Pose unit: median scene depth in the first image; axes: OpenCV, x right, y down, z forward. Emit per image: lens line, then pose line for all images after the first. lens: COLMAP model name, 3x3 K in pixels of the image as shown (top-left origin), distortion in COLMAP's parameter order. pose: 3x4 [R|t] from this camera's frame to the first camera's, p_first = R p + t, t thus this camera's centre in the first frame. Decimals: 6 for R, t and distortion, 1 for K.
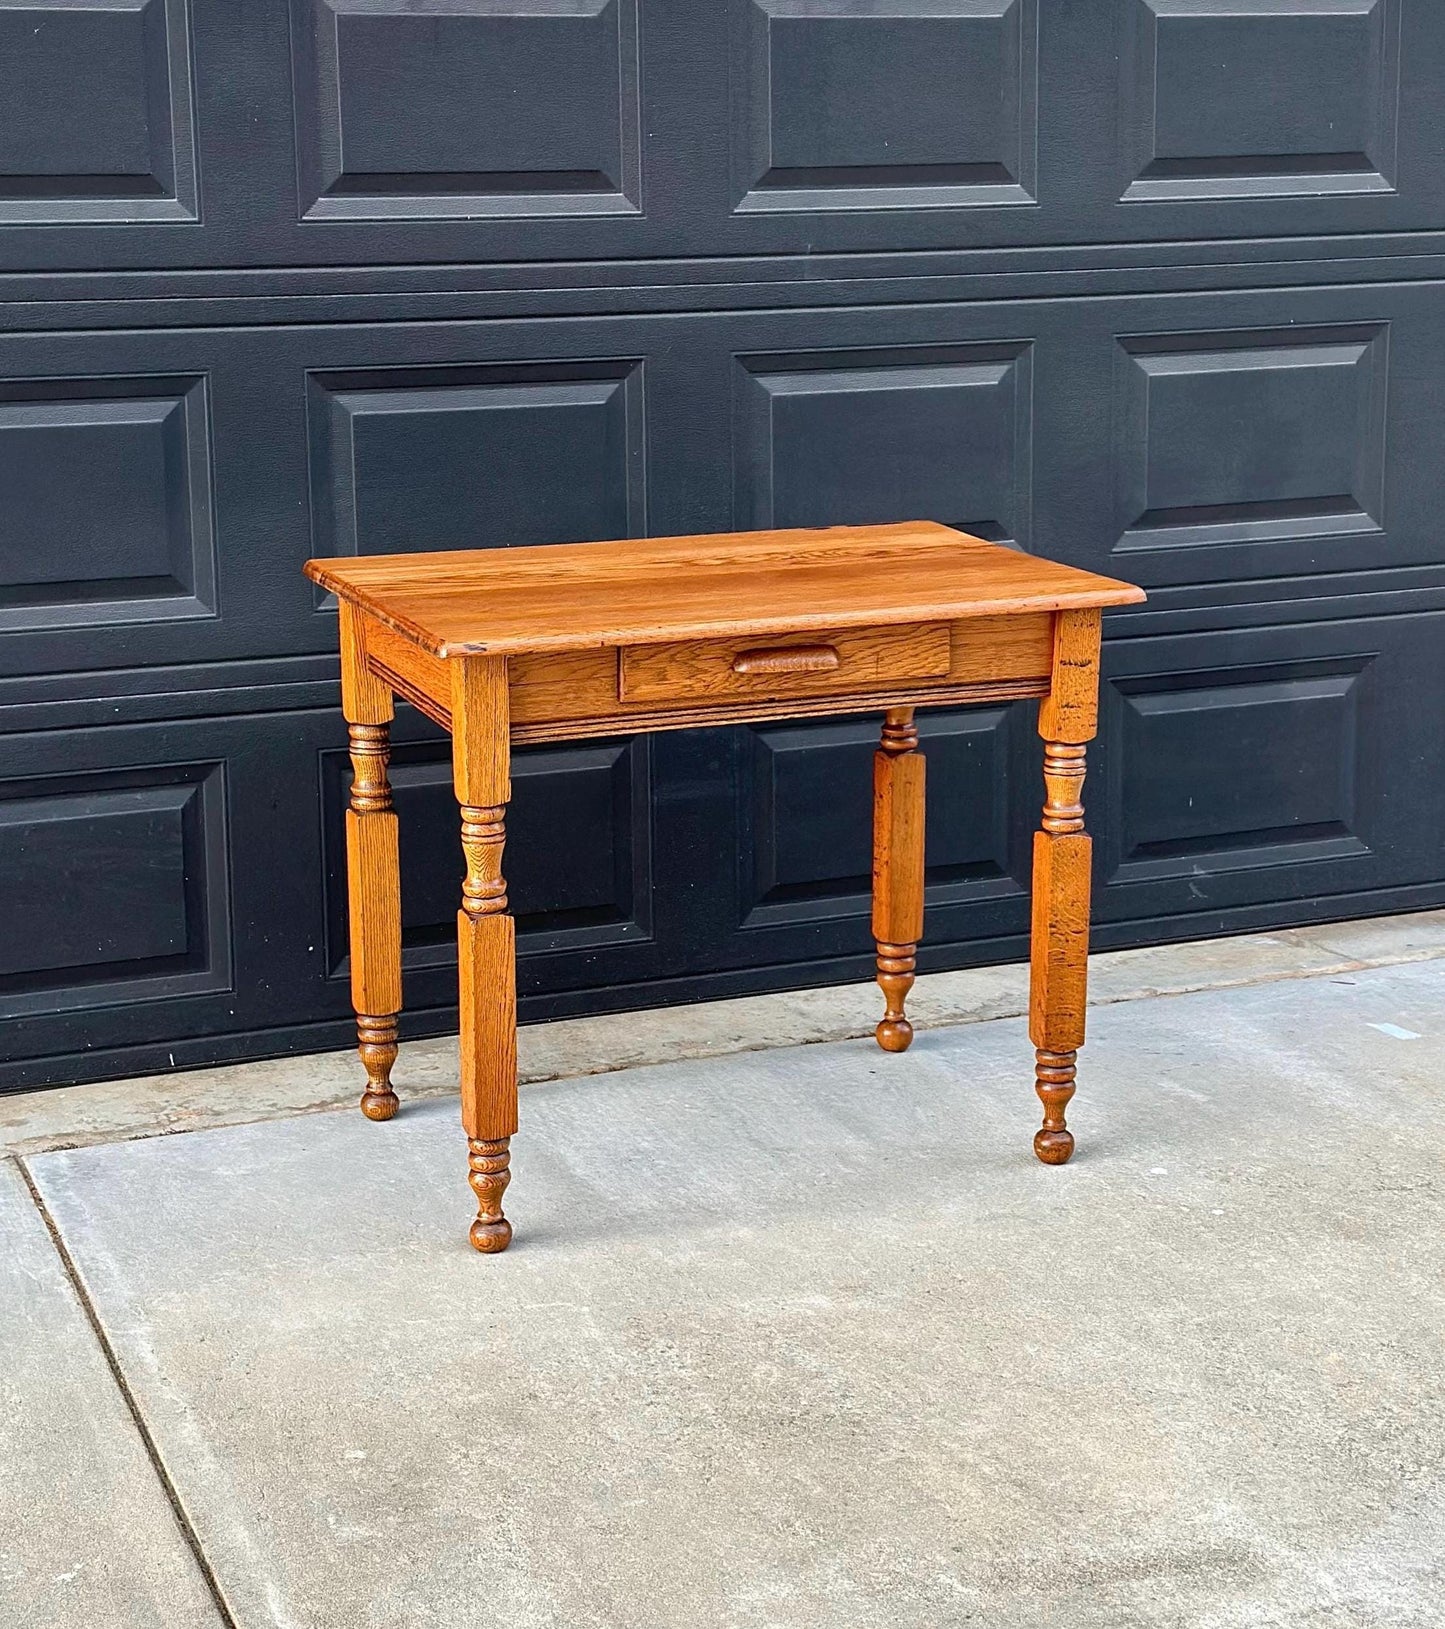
lens RADIAL K [[2953.5, 0, 706.9], [0, 2953.5, 722.6], [0, 0, 1]] dist [0.121084, 0.000000]
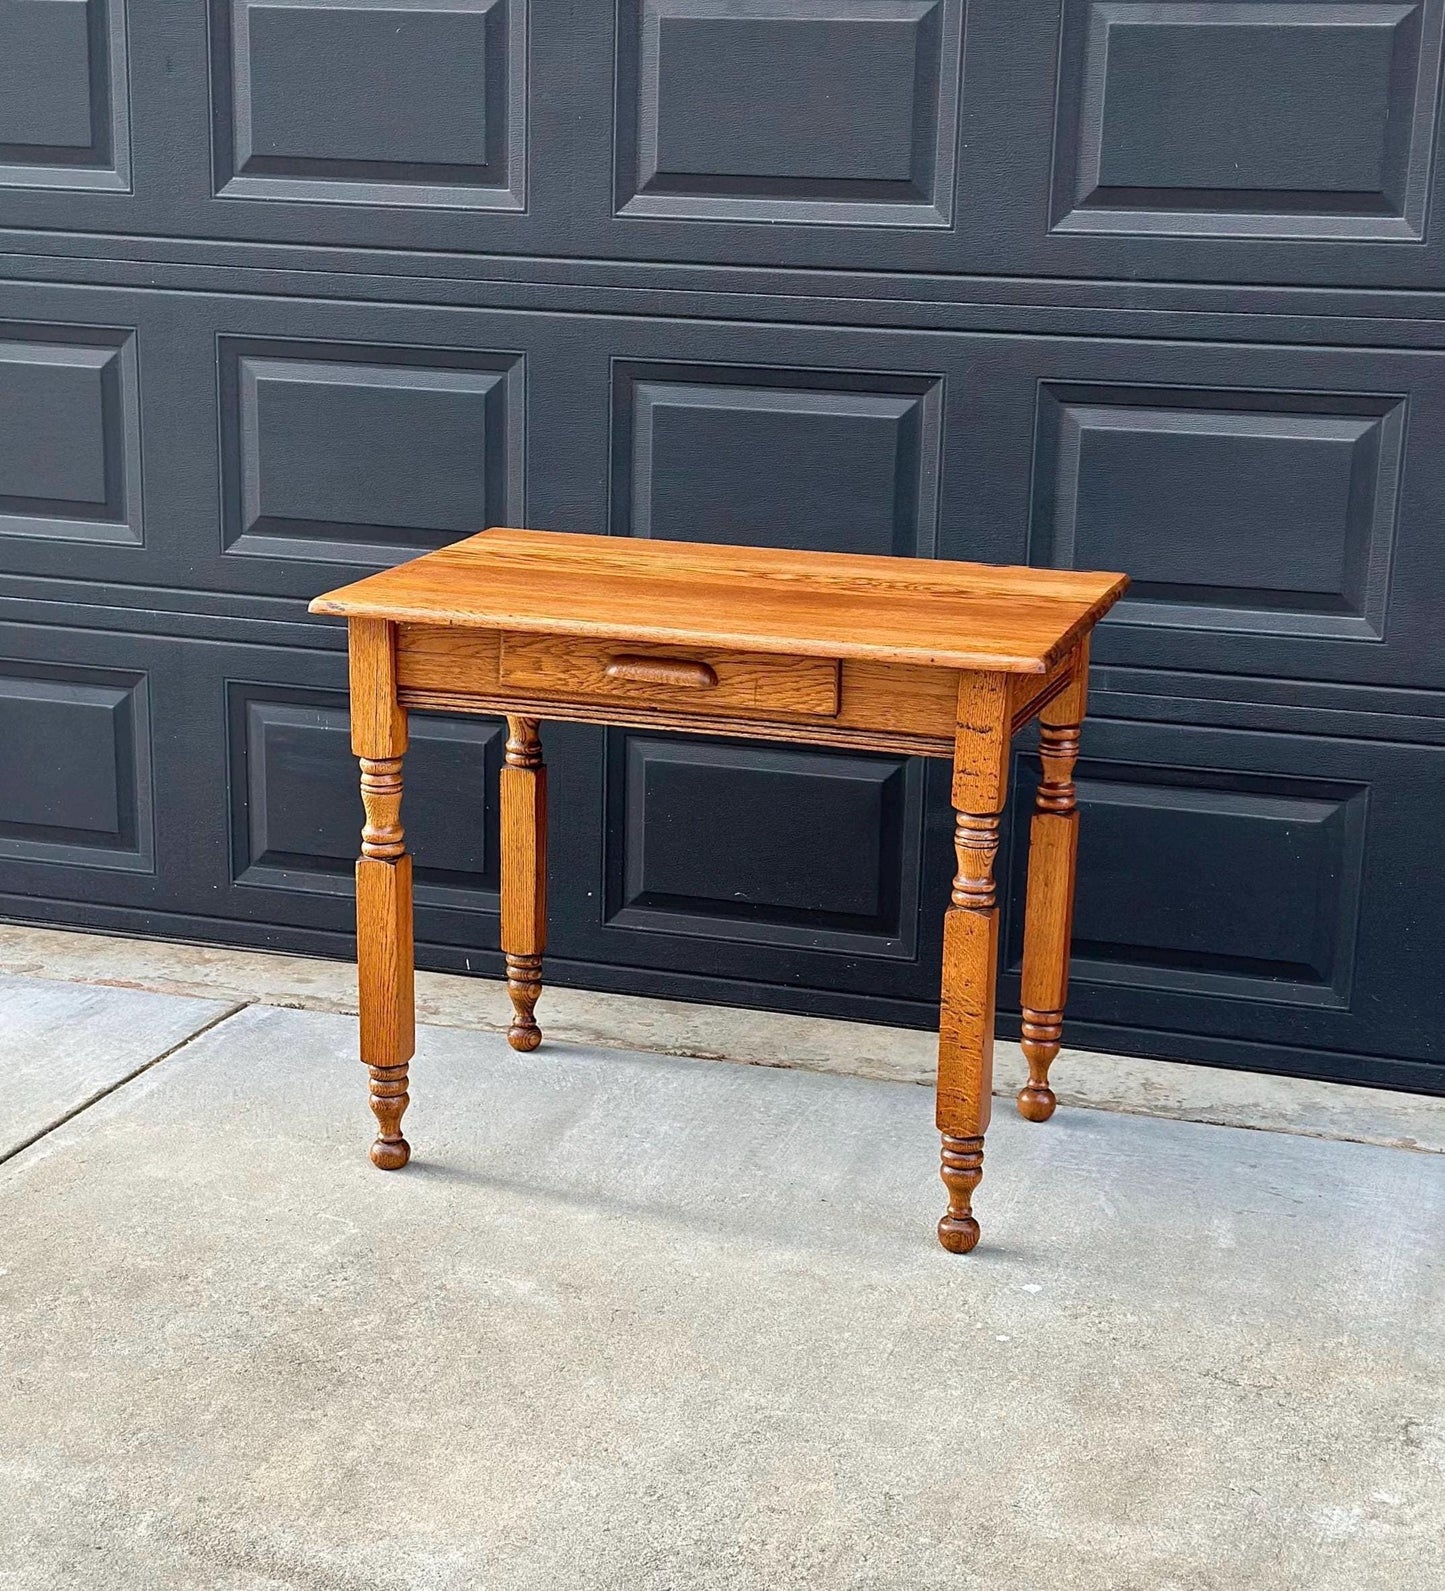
lens RADIAL K [[2750.3, 0, 710.1], [0, 2750.3, 869.6], [0, 0, 1]] dist [0.131967, 0.000000]
pose [[0.768447, 0.193395, -0.609990, 0.576344], [-0.162452, 0.980967, 0.106360, -0.052924], [0.618950, 0.017363, 0.785239, 0.257700]]
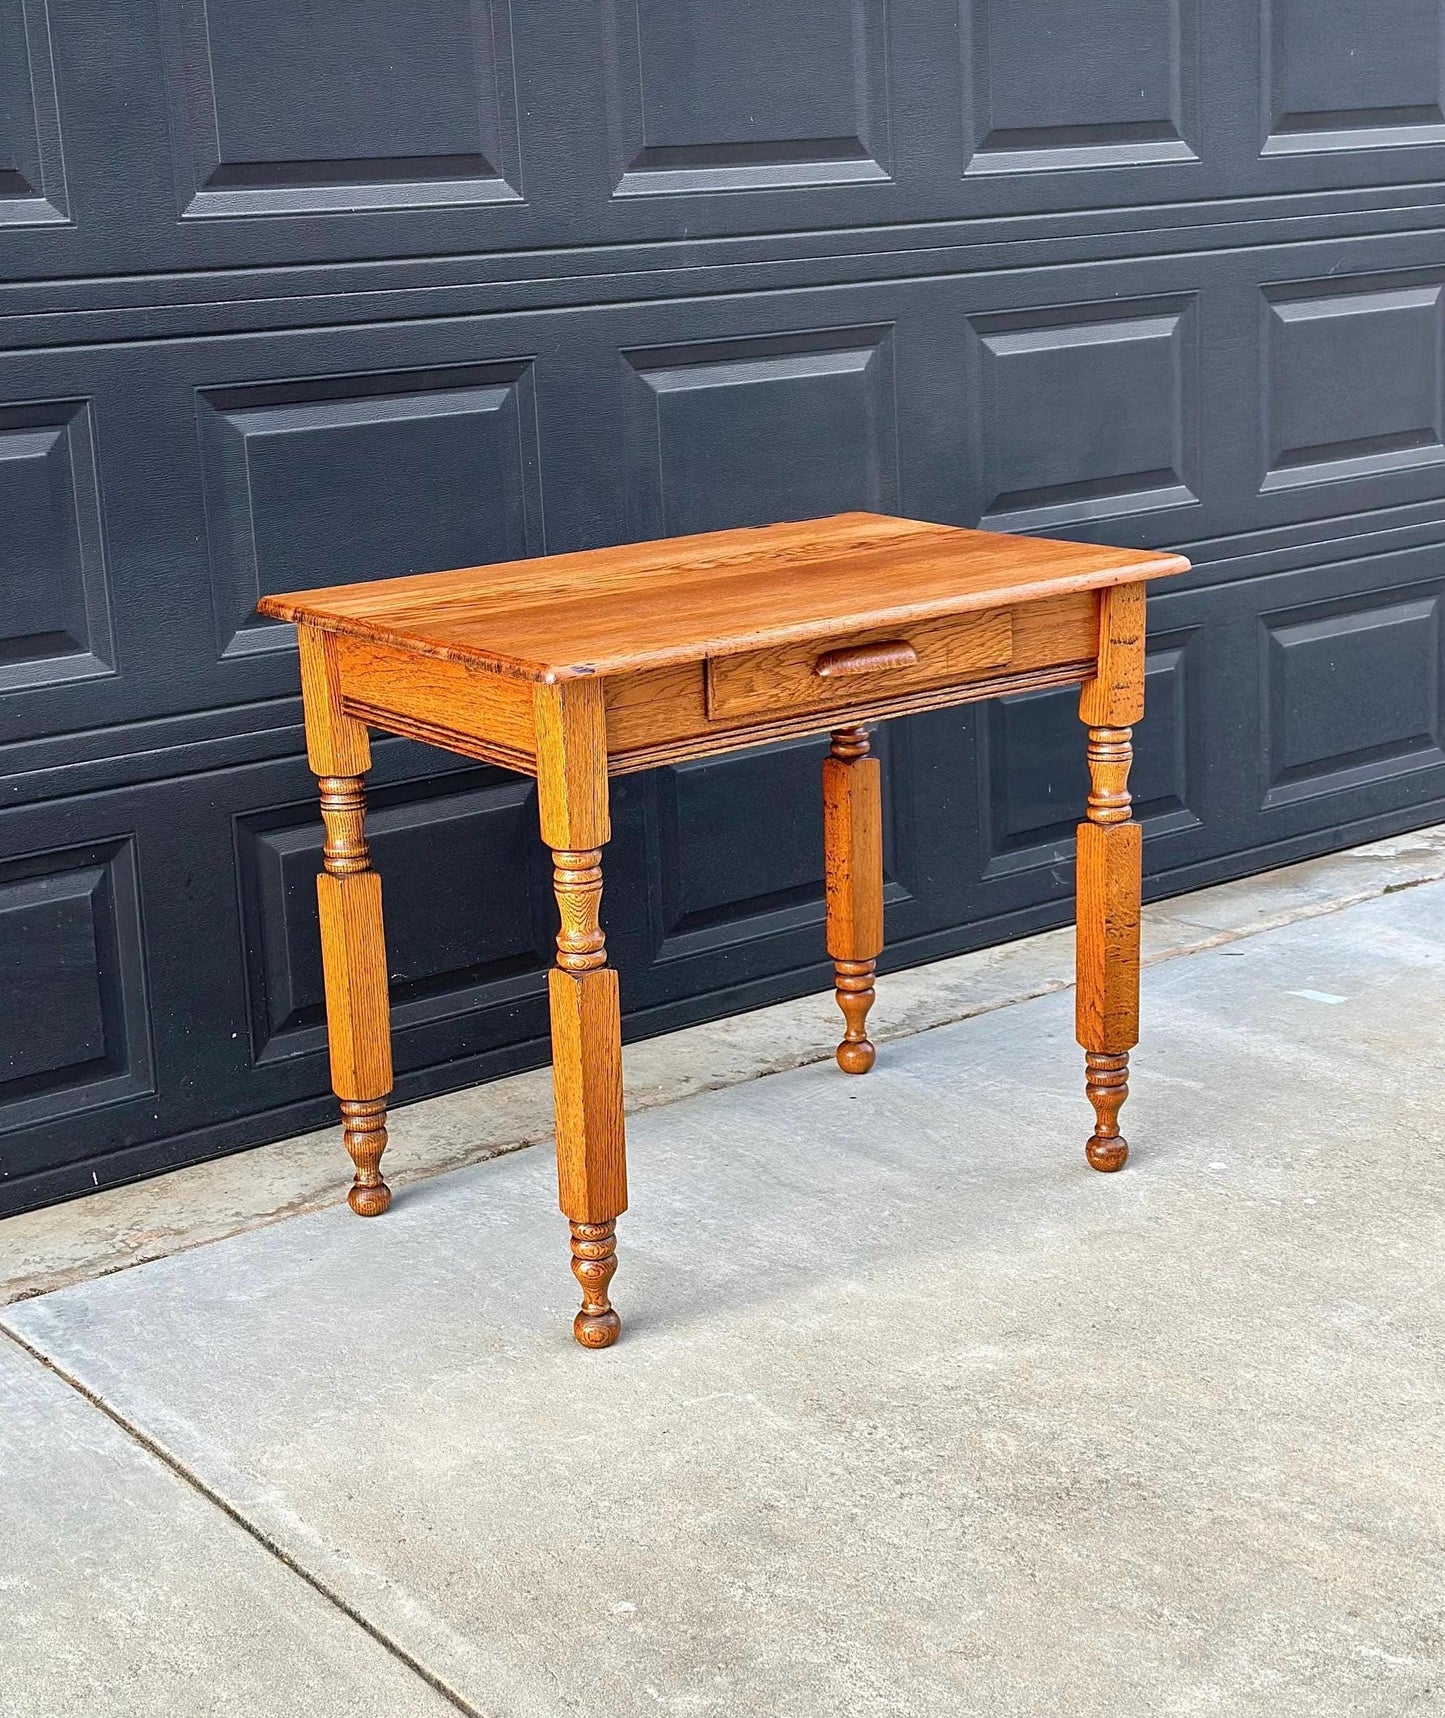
lens RADIAL K [[2758.1, 0, 673.6], [0, 2758.1, 776.3], [0, 0, 1]] dist [0.134939, 0.000000]
pose [[0.968014, -0.090352, 0.234062, -0.216365], [0.089118, 0.995895, 0.015866, -0.003756], [-0.234535, 0.005500, 0.972092, 0.169604]]
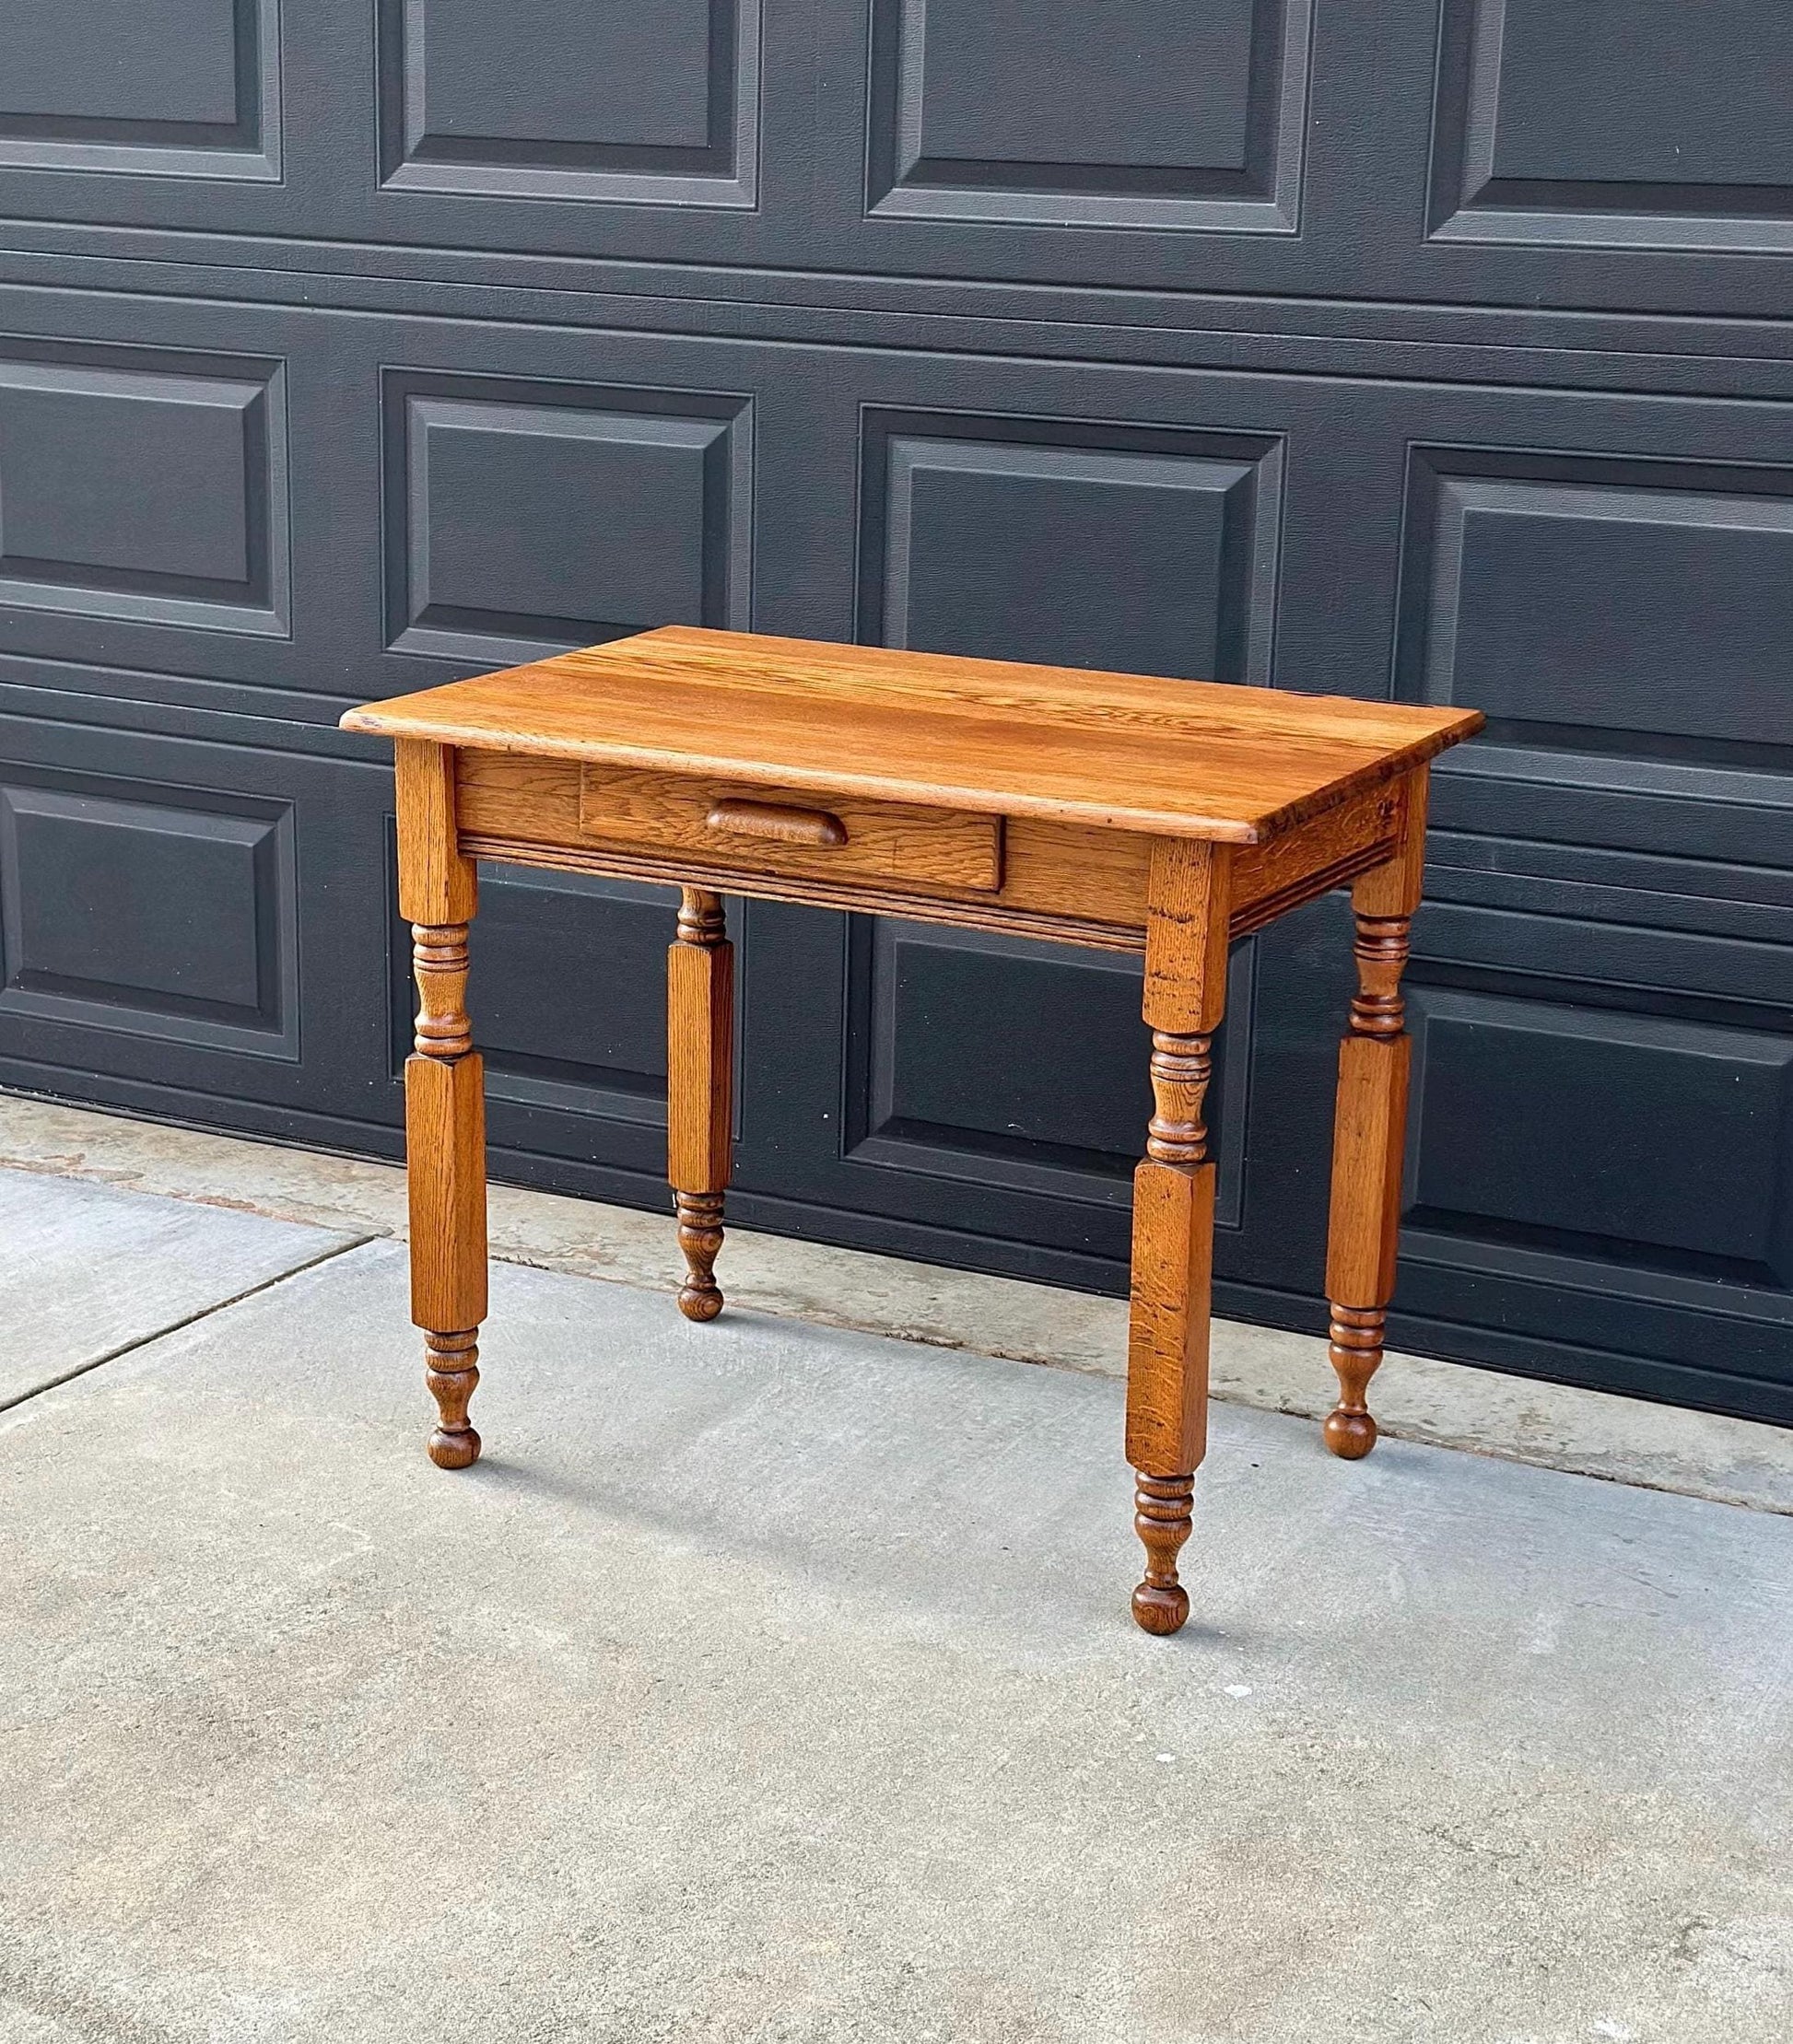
lens RADIAL K [[3545.6, 0, 905.9], [0, 3545.6, 1040.9], [0, 0, 1]] dist [0.127378, 0.000000]
pose [[0.651667, 0.220011, -0.725896, 0.656724], [-0.188788, 0.973939, 0.125707, -0.079671], [0.734635, 0.055122, 0.676219, 0.391274]]
